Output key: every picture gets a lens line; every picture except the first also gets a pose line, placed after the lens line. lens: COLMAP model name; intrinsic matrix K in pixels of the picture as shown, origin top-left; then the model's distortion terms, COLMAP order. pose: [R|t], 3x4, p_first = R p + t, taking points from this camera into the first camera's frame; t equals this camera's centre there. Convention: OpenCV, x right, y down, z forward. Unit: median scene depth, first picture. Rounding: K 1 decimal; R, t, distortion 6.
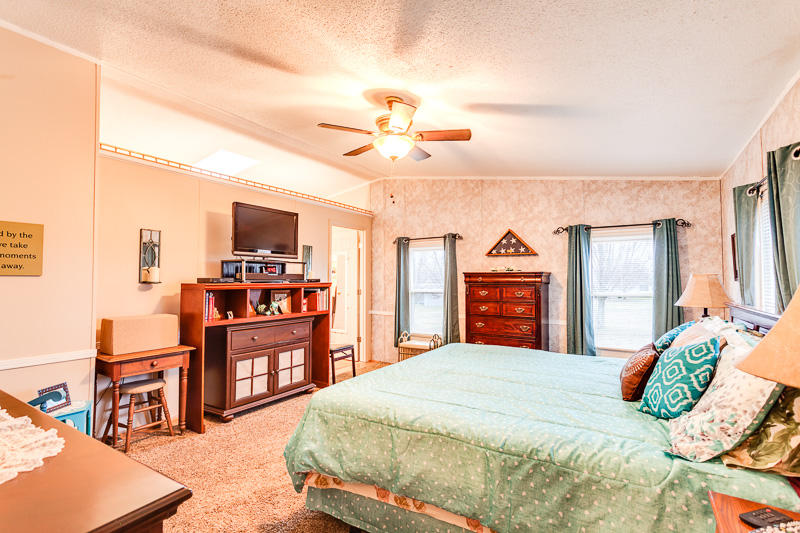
lens RADIAL K [[378.9, 0, 400.0], [0, 378.9, 266.5], [0, 0, 1]] dist [0.002622, 0.001134]
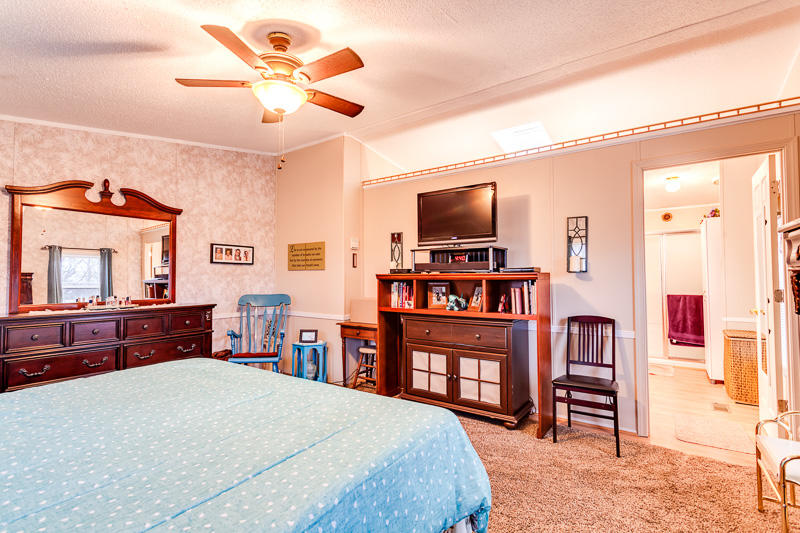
lens RADIAL K [[378.9, 0, 400.0], [0, 378.9, 266.5], [0, 0, 1]] dist [0.002622, 0.001134]
pose [[-0.064232, -0.013351, -0.997846, 0.549424], [0.048207, 0.998702, -0.016466, 0.036751], [0.996770, -0.049160, -0.063505, 0.960650]]
